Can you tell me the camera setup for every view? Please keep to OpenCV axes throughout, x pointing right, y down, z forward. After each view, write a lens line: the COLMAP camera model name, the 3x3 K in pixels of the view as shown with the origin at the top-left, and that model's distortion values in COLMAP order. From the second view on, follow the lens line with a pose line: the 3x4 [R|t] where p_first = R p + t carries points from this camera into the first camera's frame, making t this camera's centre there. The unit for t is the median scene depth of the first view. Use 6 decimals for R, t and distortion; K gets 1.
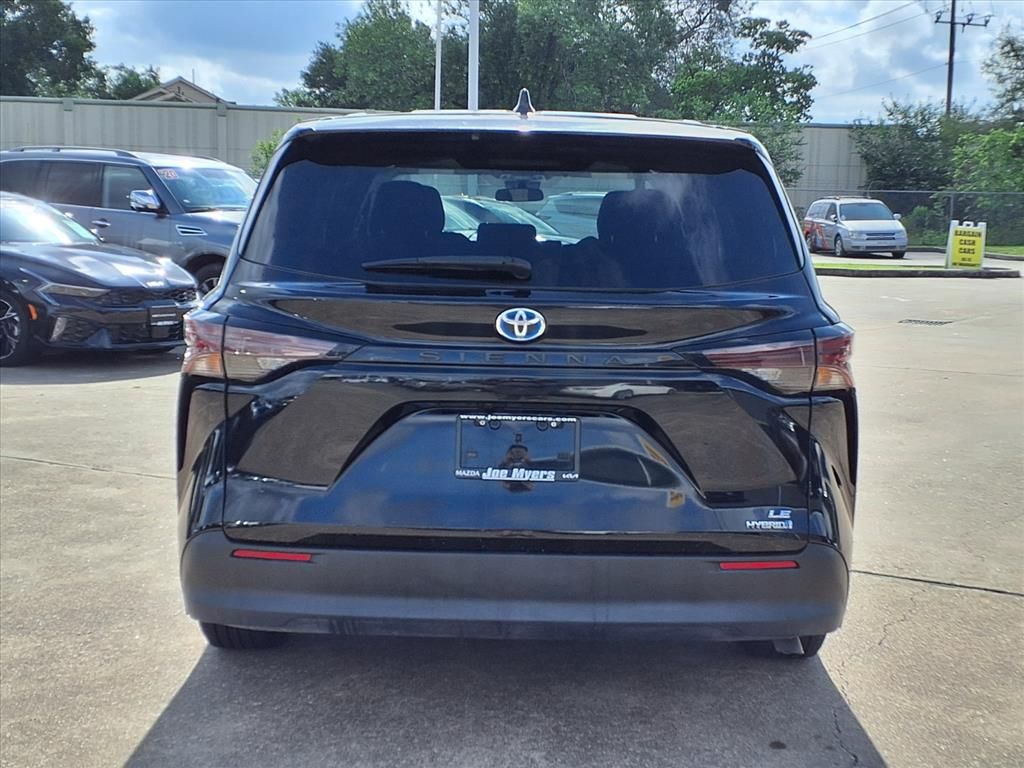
lens RADIAL K [[1403.5, 0, 529.5], [0, 1403.5, 385.7], [0, 0, 1]] dist [0.247344, -0.669397]
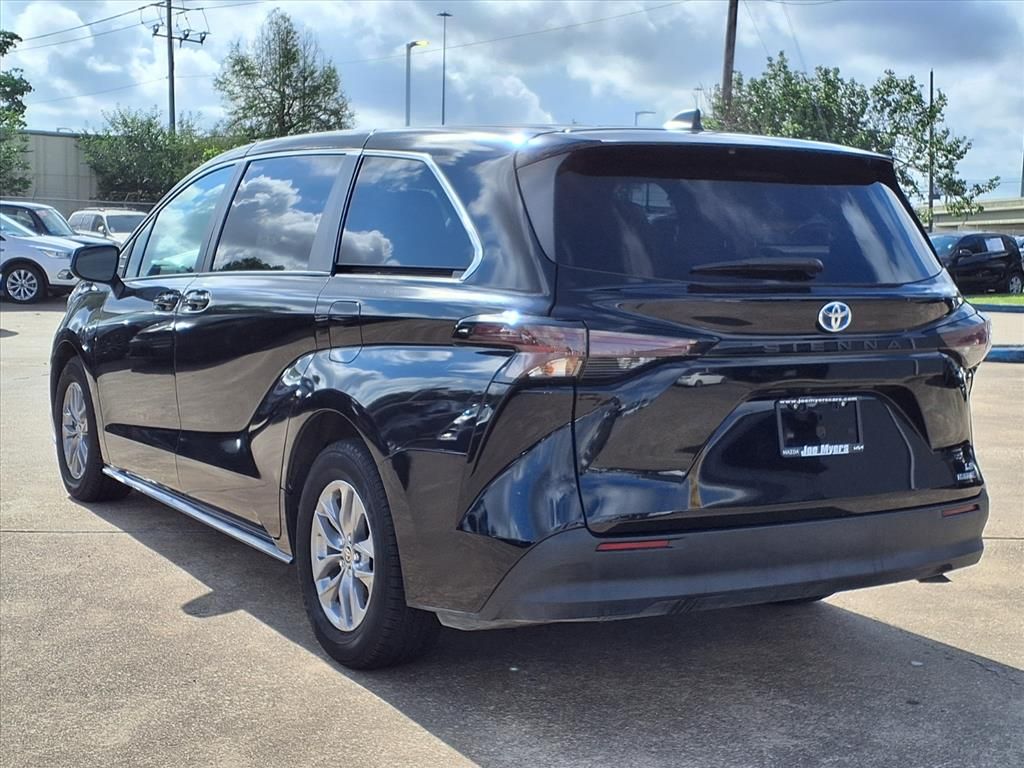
lens RADIAL K [[1445.7, 0, 512.0], [0, 1445.7, 384.0], [0, 0, 1]] dist [0.093659, -0.034101]
pose [[0.863736, -0.054985, 0.500937, -0.691035], [0.061240, 0.998115, 0.003964, -0.008290], [-0.500210, 0.027253, 0.865475, 0.097226]]
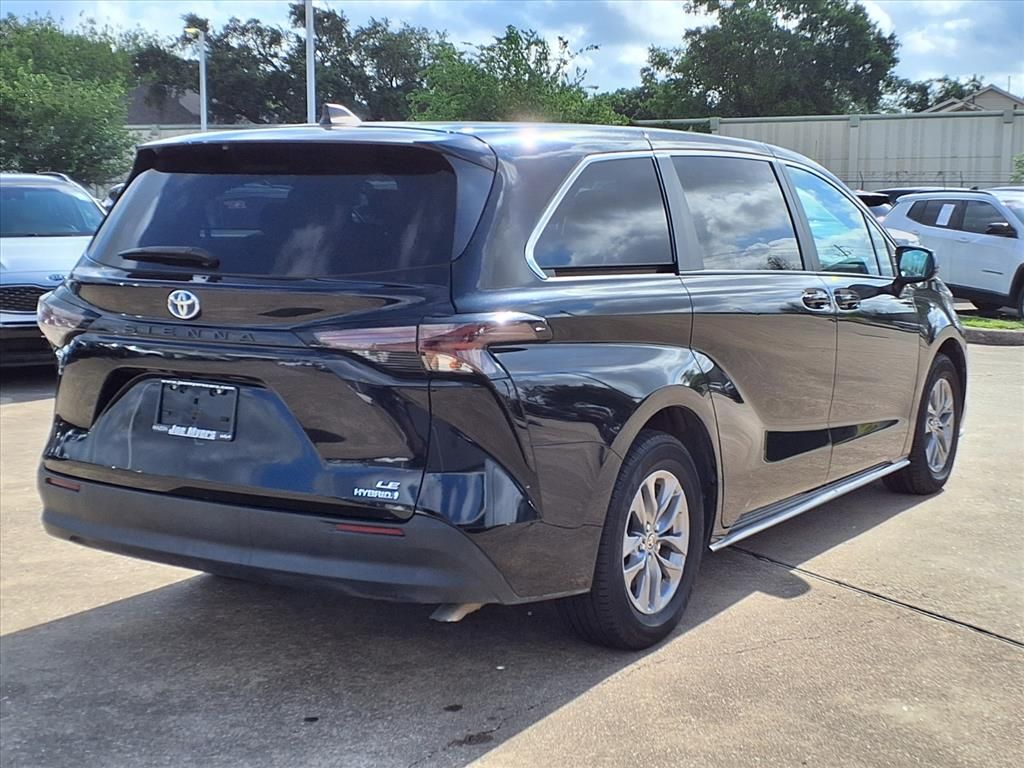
lens RADIAL K [[1403.5, 0, 529.5], [0, 1403.5, 385.7], [0, 0, 1]] dist [0.247344, -0.669397]
pose [[0.850820, 0.050381, -0.523036, 0.730363], [-0.054711, 0.998476, 0.007179, 0.000295], [0.522601, 0.022508, 0.852280, 0.113373]]
